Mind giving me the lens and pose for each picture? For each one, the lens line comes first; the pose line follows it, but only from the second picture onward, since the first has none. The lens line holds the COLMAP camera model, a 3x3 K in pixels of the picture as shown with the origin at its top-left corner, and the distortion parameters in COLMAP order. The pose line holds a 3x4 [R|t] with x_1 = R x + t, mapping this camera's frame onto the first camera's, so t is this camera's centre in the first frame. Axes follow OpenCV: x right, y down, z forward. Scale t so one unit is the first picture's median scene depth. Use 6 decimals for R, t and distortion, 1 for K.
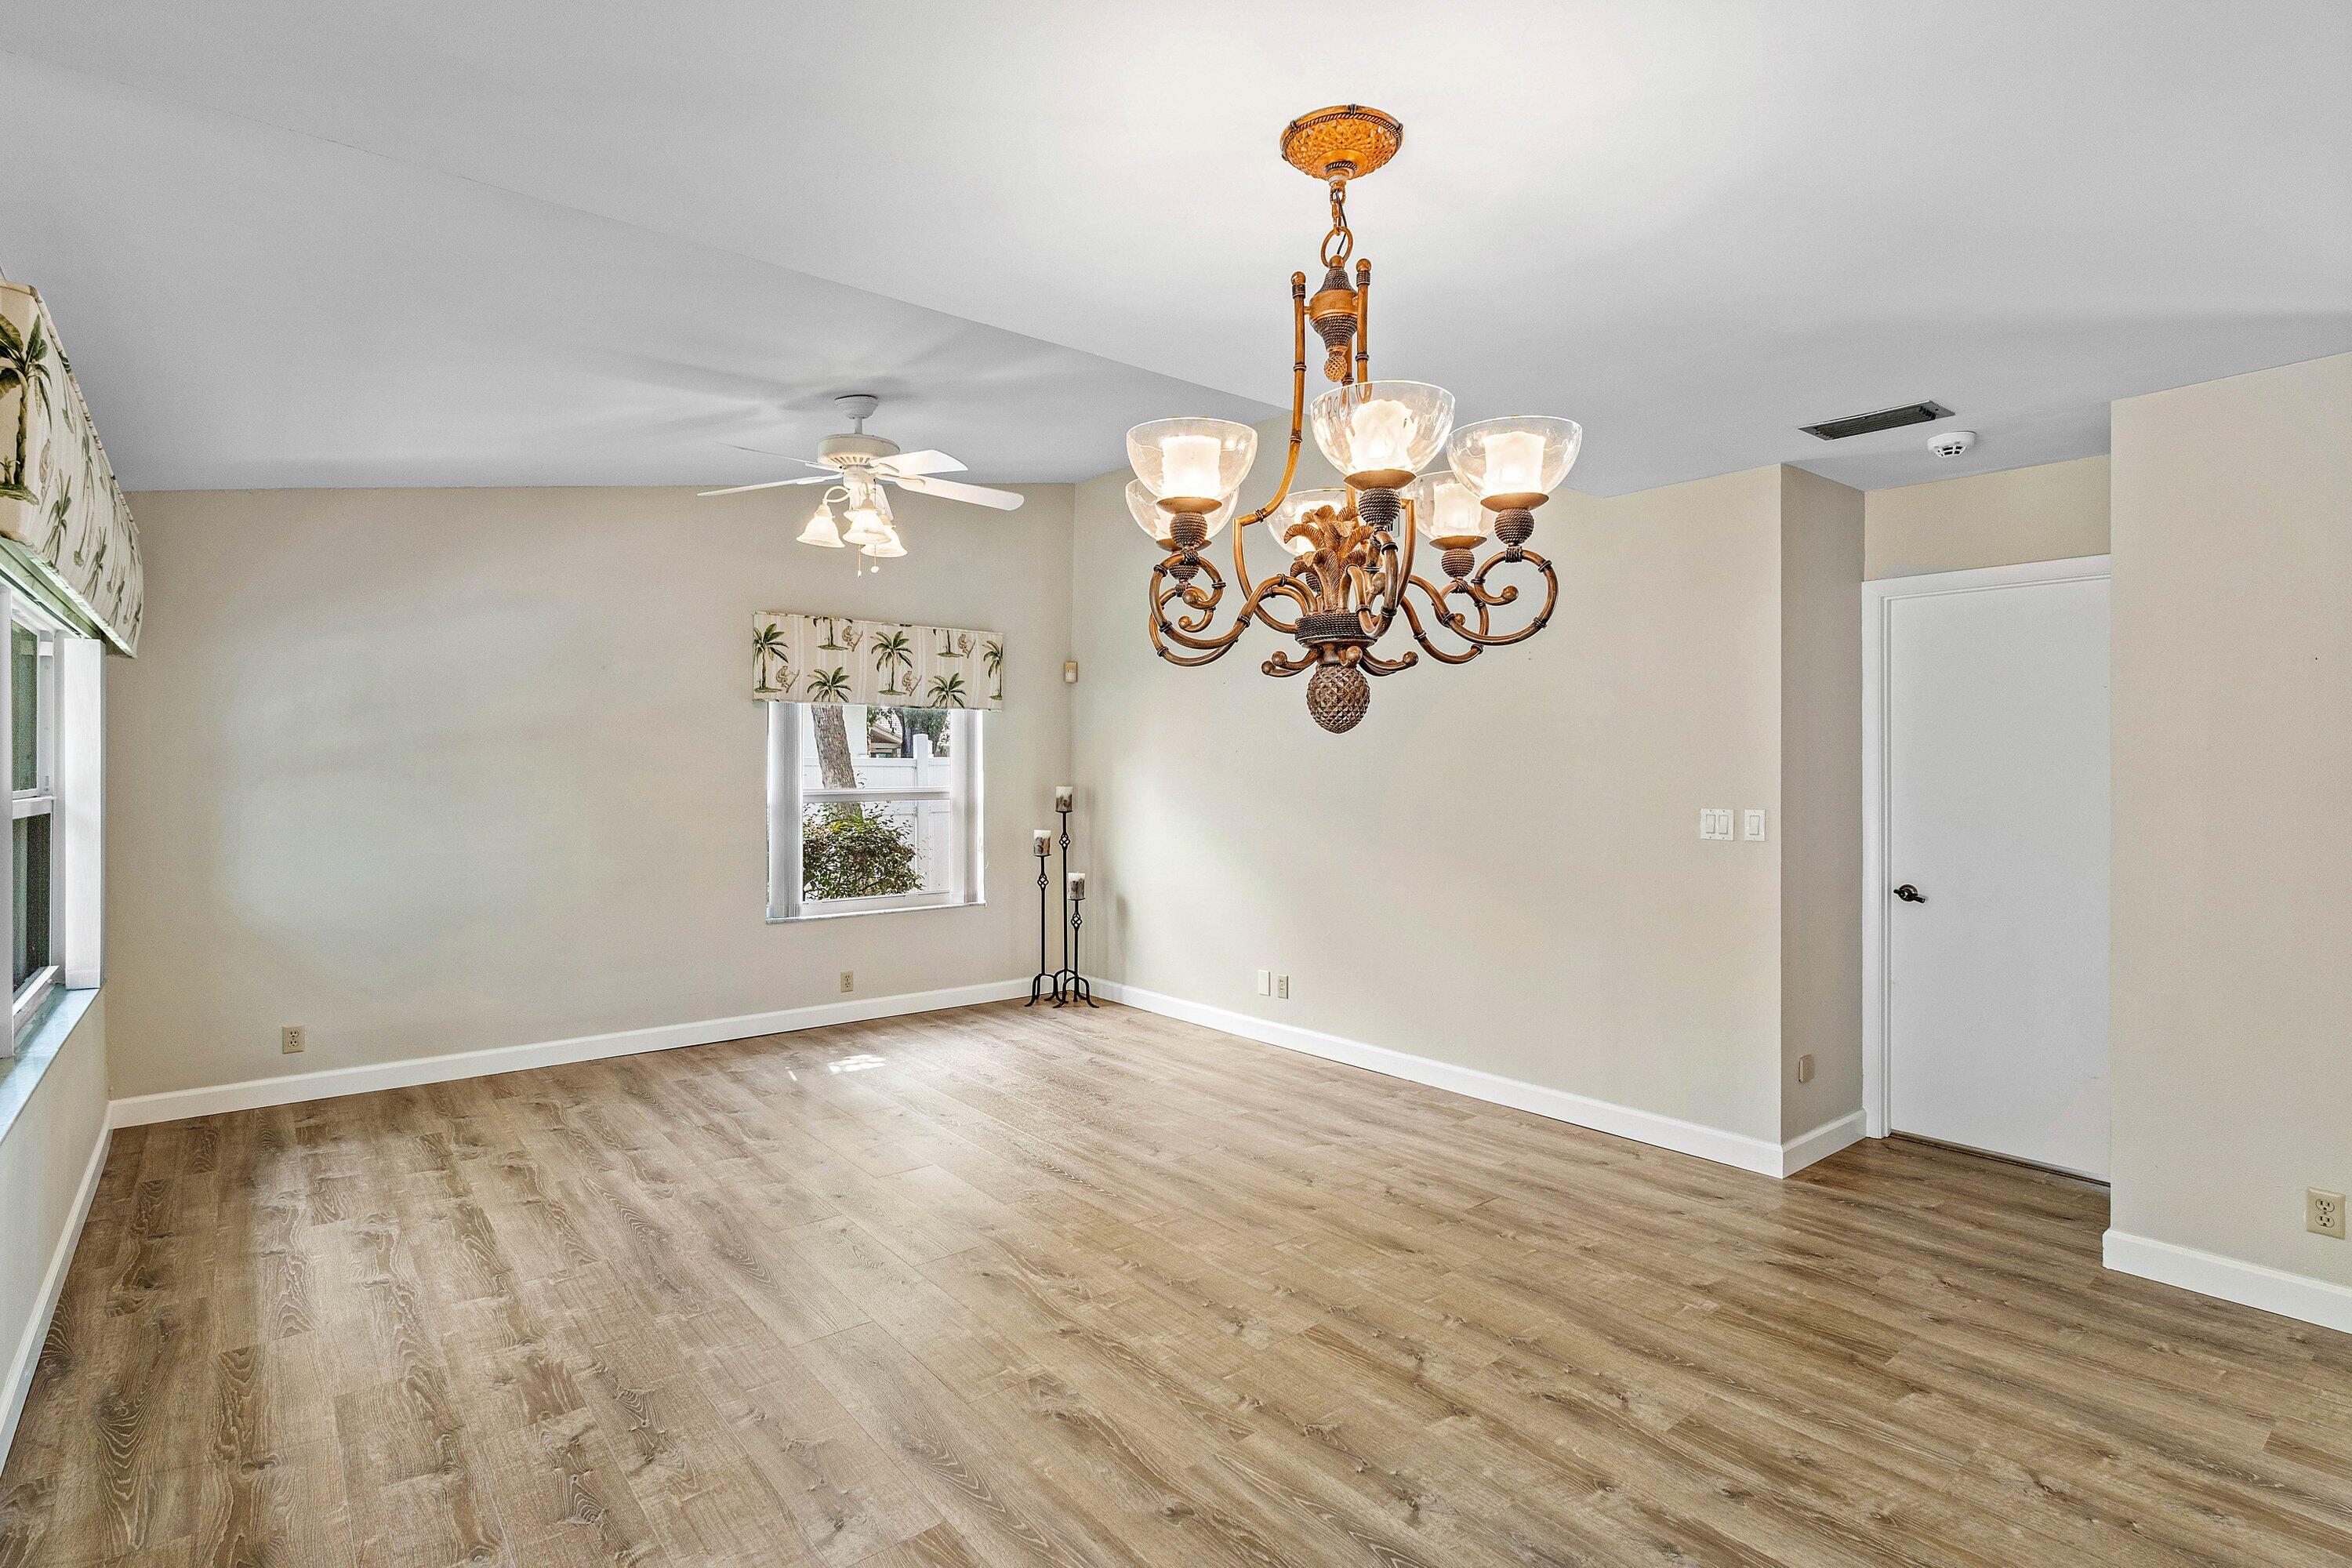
lens RADIAL K [[1141.7, 0, 1176.0], [0, 1141.7, 784.0], [0, 0, 1]] dist [0.001396, 0.000302]
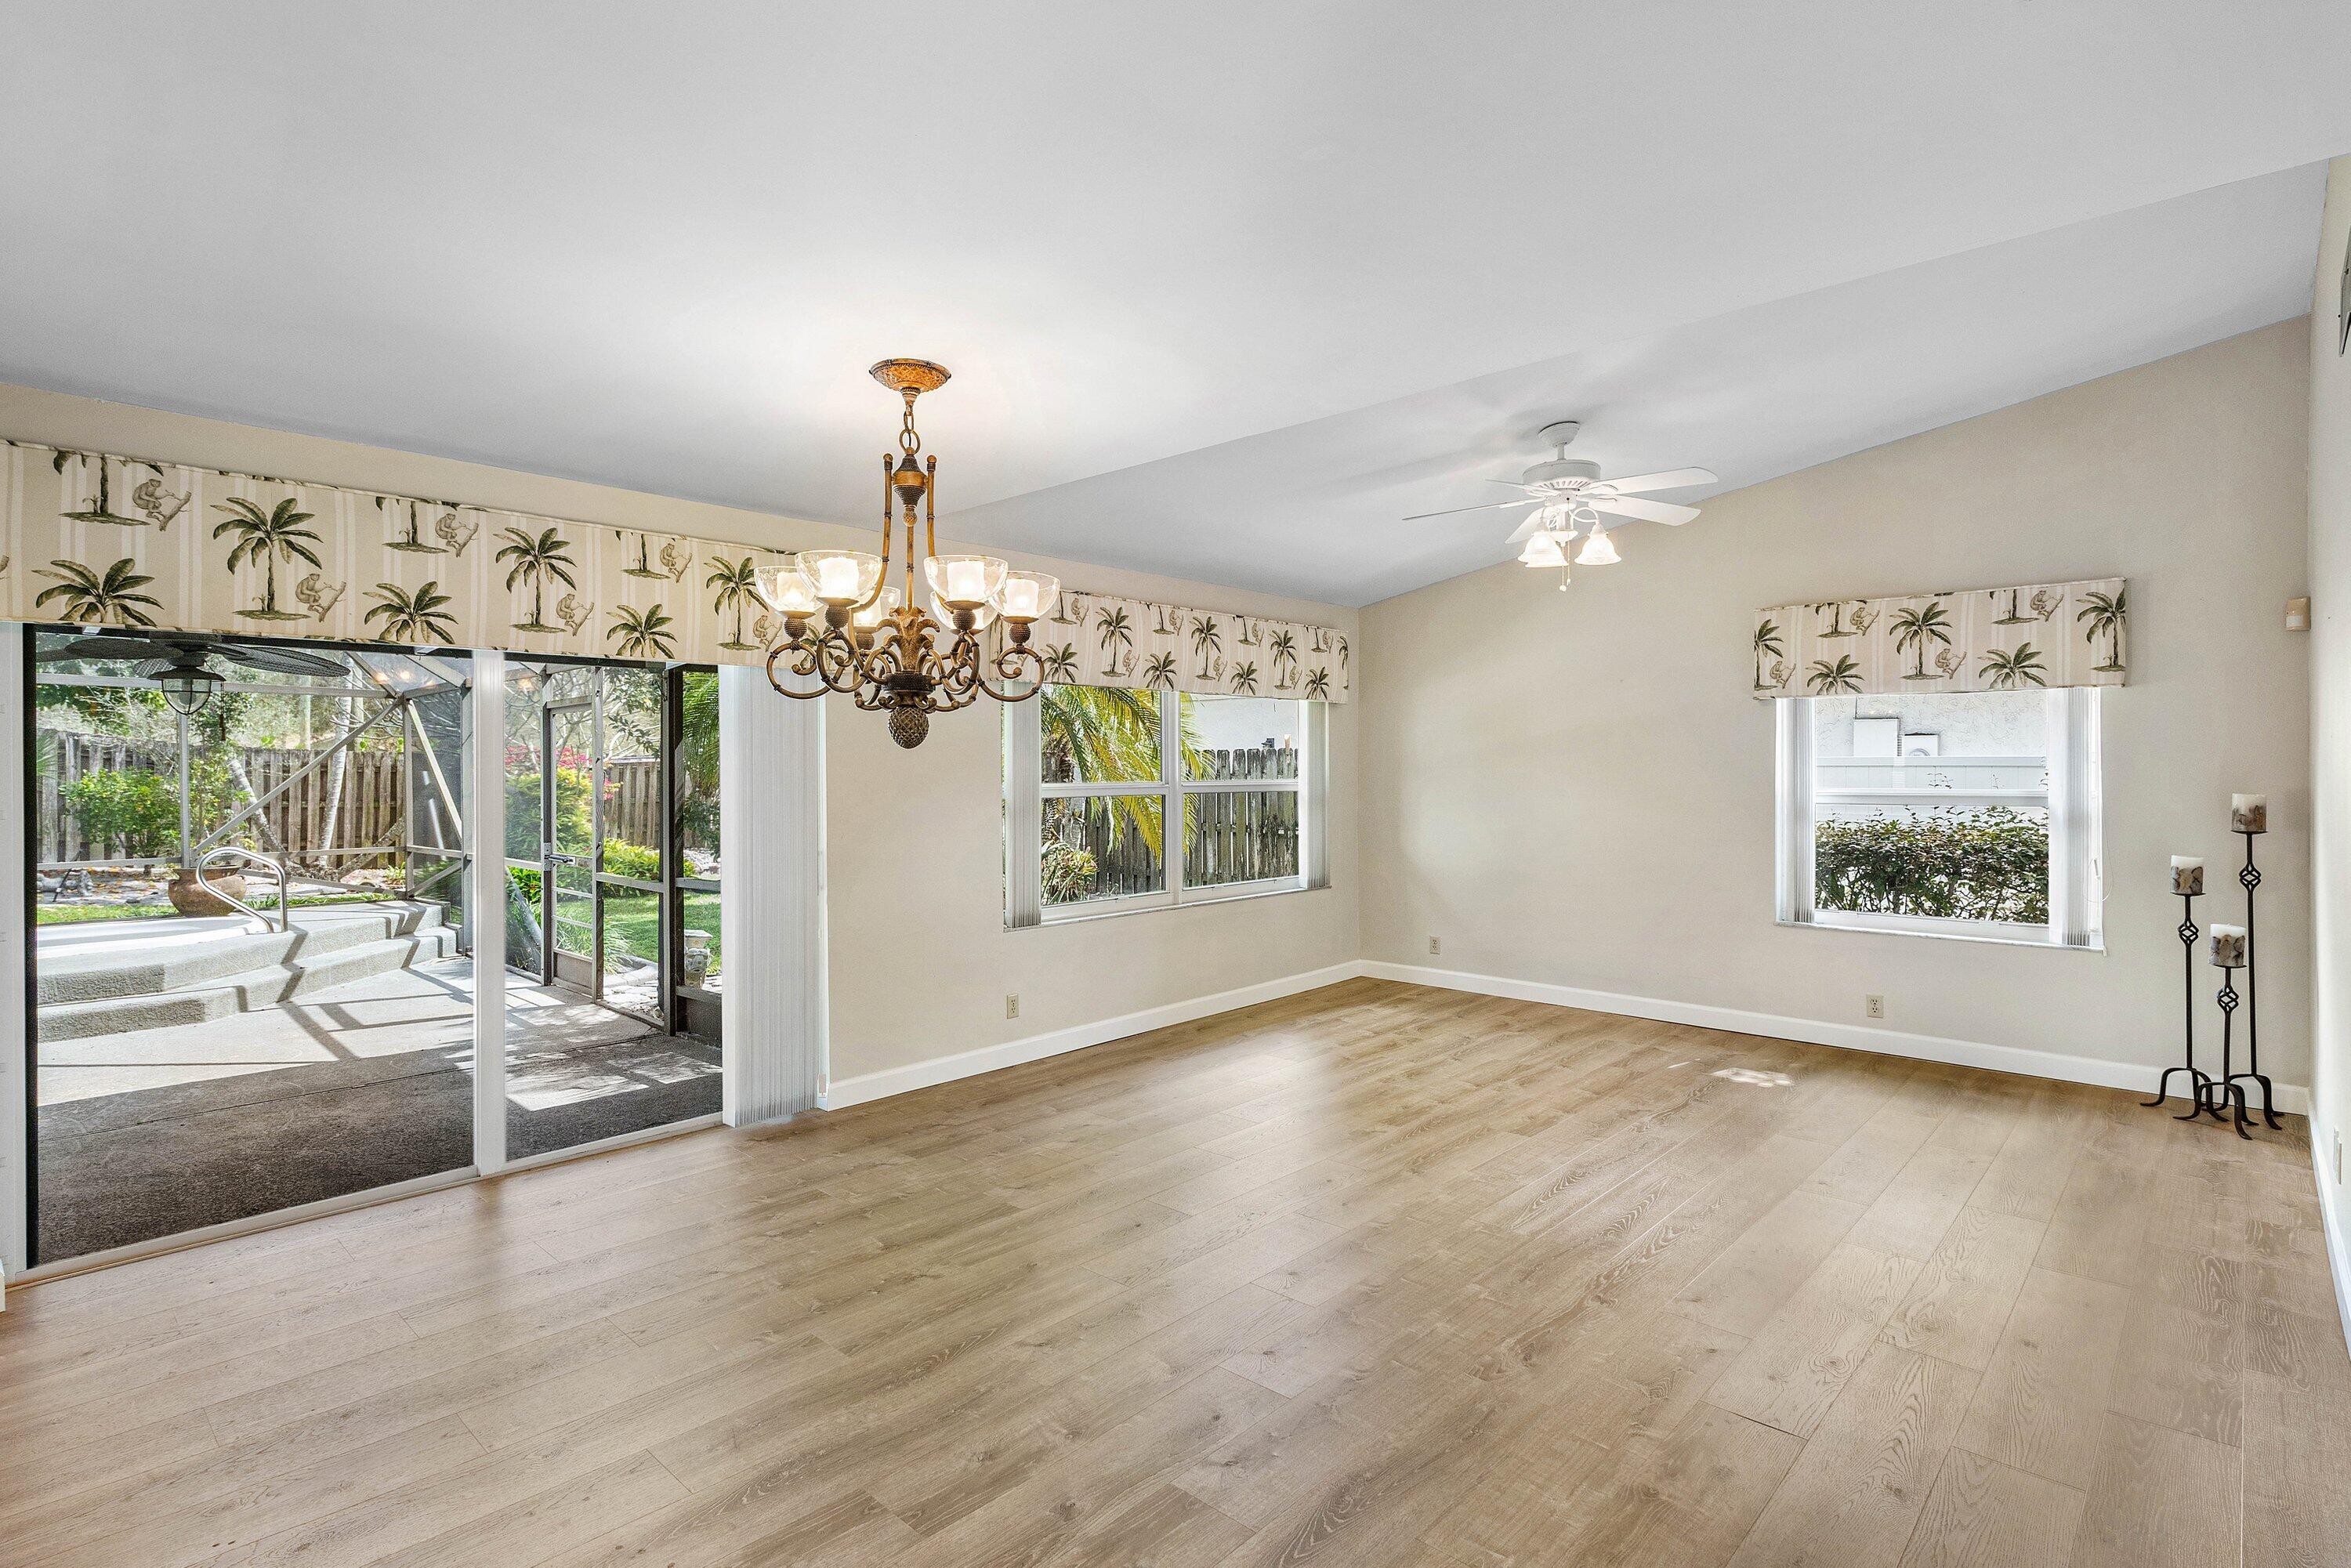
lens RADIAL K [[1146.9, 0, 1173.0], [0, 1146.9, 779.8], [0, 0, 1]] dist [0.004978, -0.000224]
pose [[0.127518, 0.008840, -0.991797, 1.154743], [-0.009468, 0.999926, 0.007695, -0.010969], [0.991791, 0.008409, 0.127593, 0.751308]]
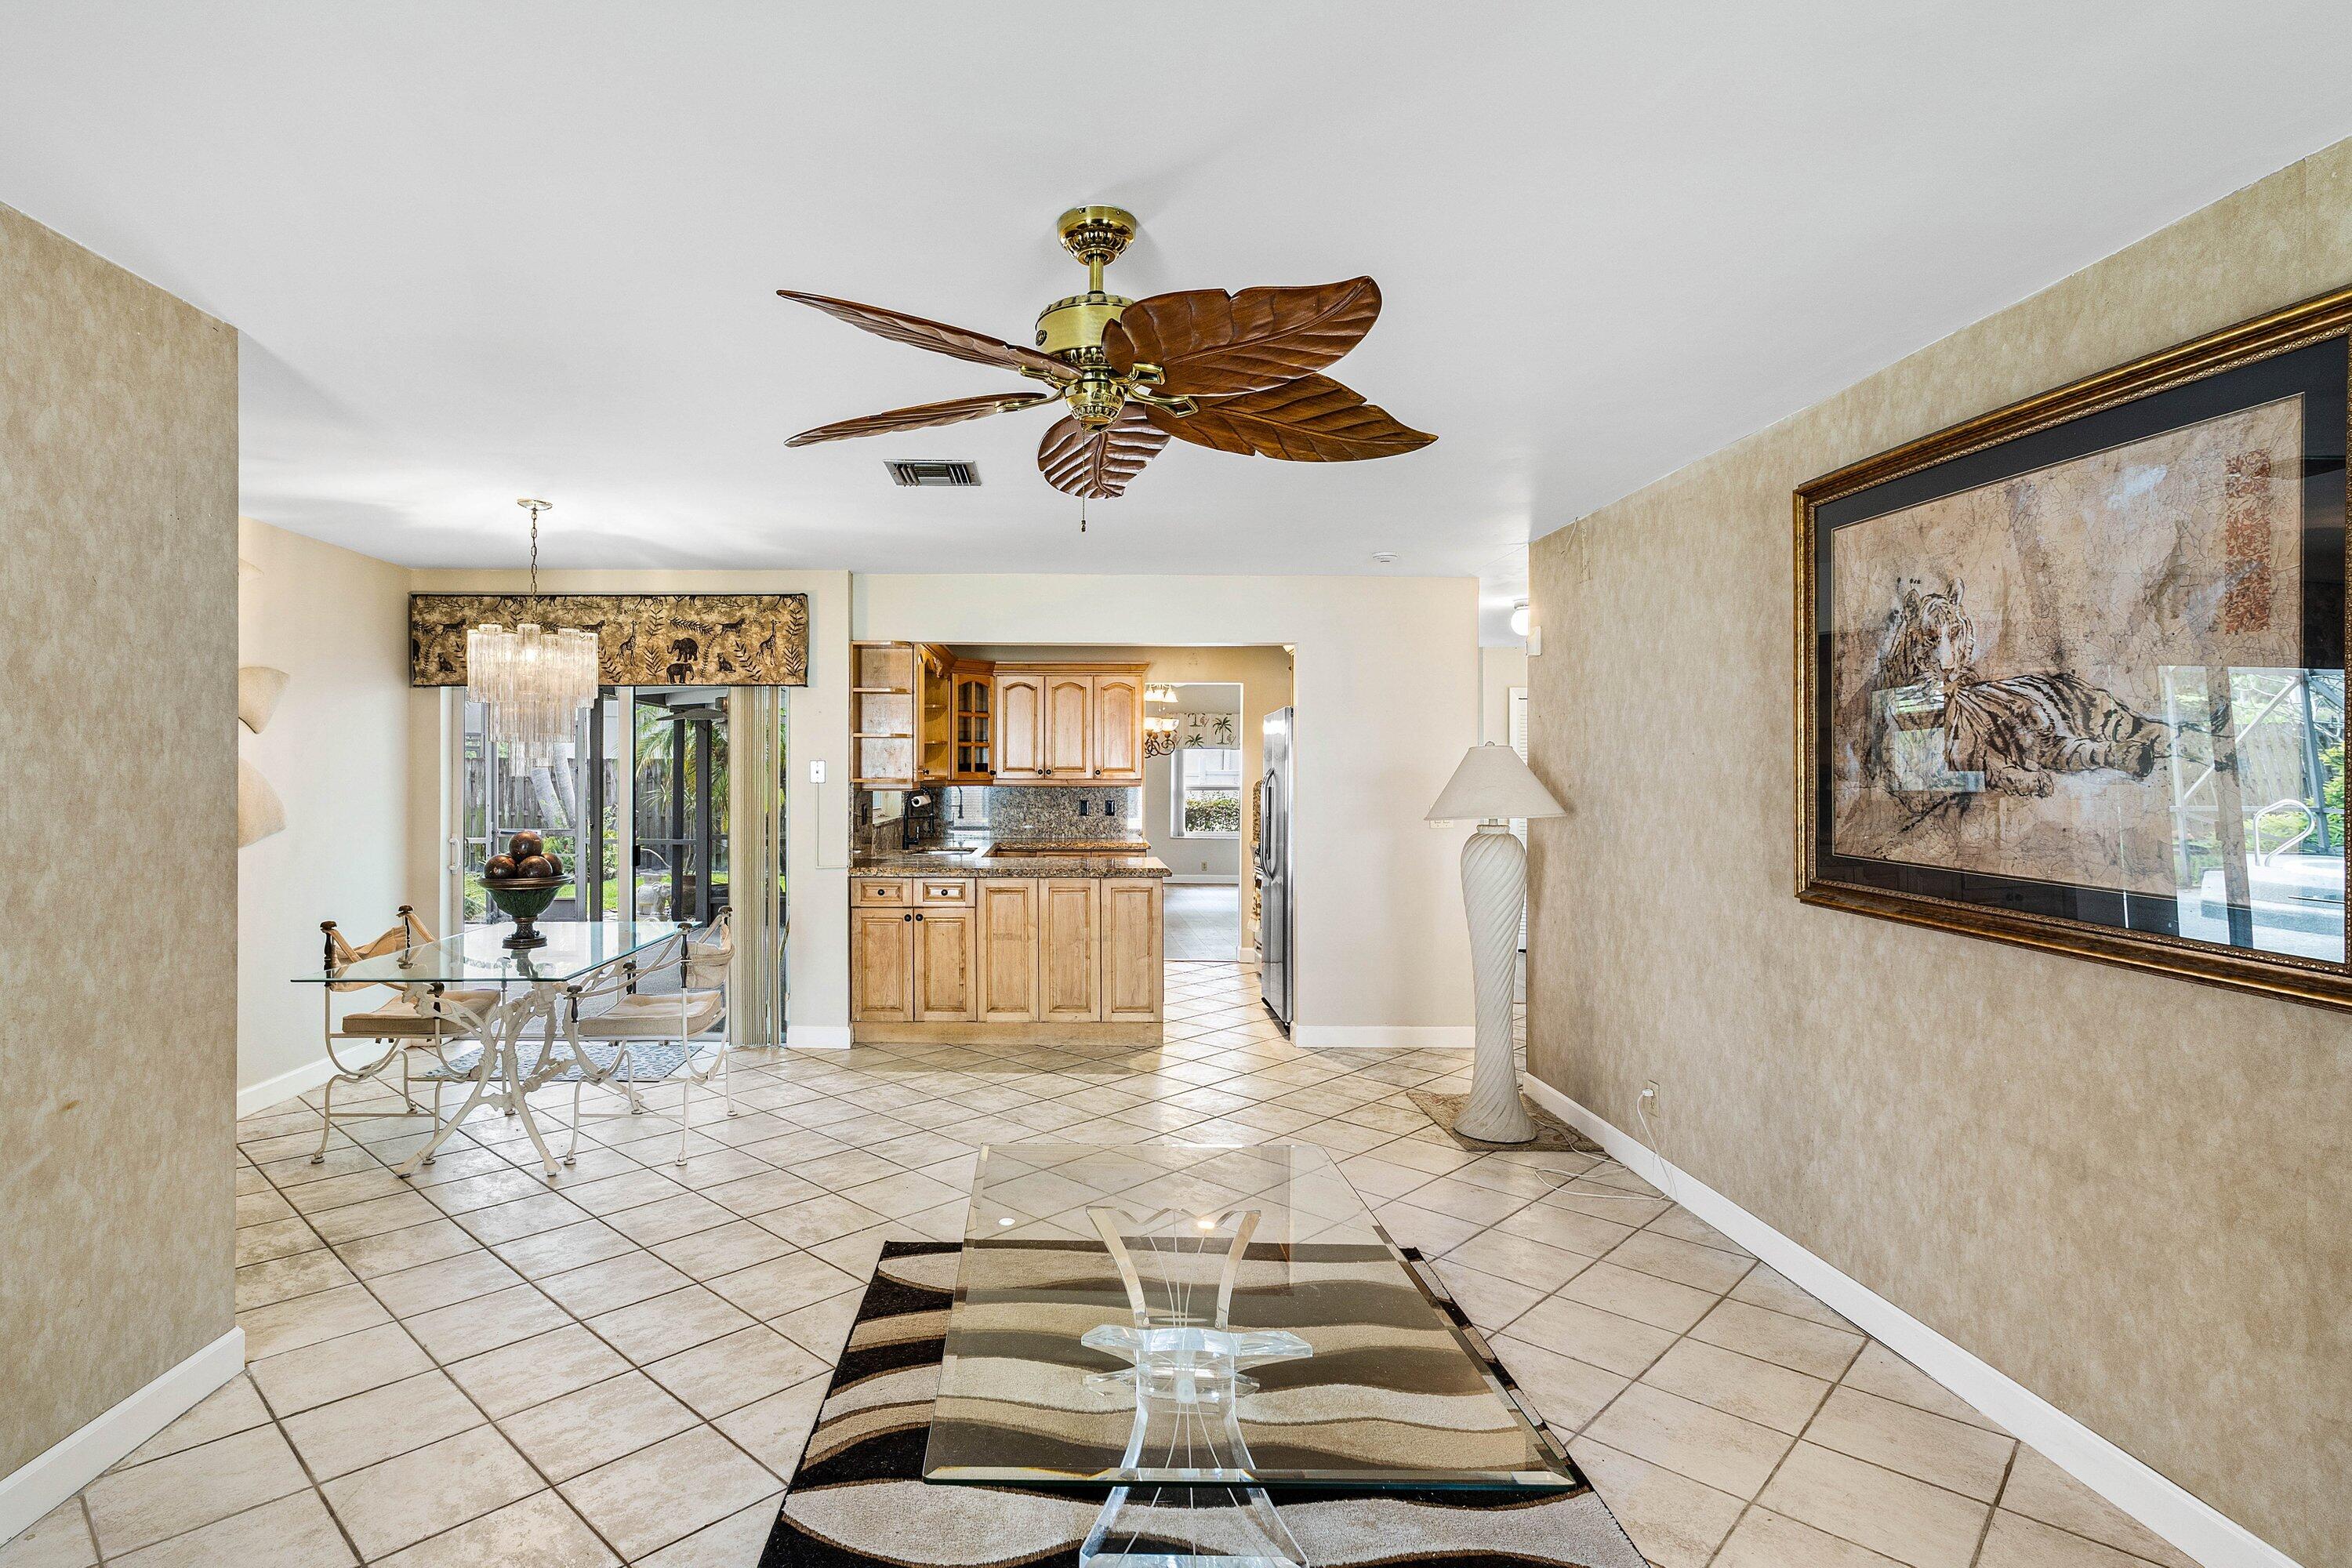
lens RADIAL K [[1205.7, 0, 1031.5], [0, 1205.7, 771.1], [0, 0, 1]] dist [0.002835, 0.000341]
pose [[0.759299, 0.000527, -0.650742, 2.308151], [-0.013294, 0.999804, -0.014702, 0.036715], [0.650606, 0.019814, 0.759157, -2.439408]]
